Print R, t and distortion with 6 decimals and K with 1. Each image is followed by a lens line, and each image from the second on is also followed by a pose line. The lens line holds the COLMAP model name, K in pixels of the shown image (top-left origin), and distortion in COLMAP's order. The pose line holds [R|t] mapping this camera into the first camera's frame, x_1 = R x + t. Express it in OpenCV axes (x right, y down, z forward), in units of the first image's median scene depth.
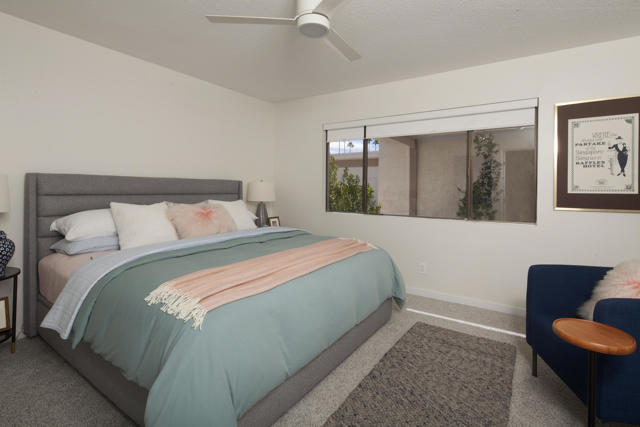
lens RADIAL K [[309.7, 0, 320.2], [0, 309.7, 184.0], [0, 0, 1]] dist [-0.000389, 0.000326]
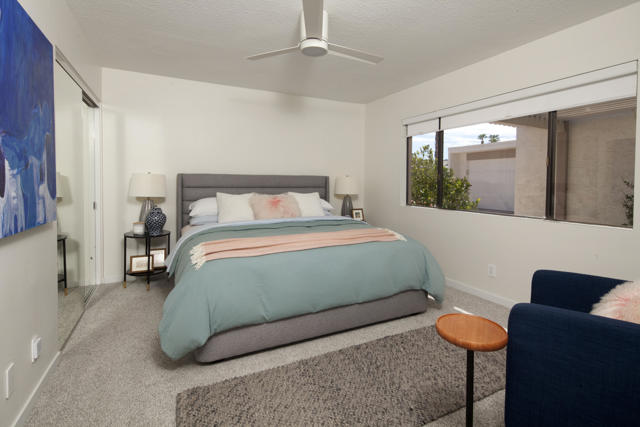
lens RADIAL K [[309.2, 0, 320.0], [0, 309.2, 181.3], [0, 0, 1]] dist [-0.000637, -0.000239]
pose [[0.870640, -0.007913, -0.491857, 0.487003], [0.011185, 0.999931, 0.003713, 0.006284], [0.491793, -0.008734, 0.870668, -0.036905]]
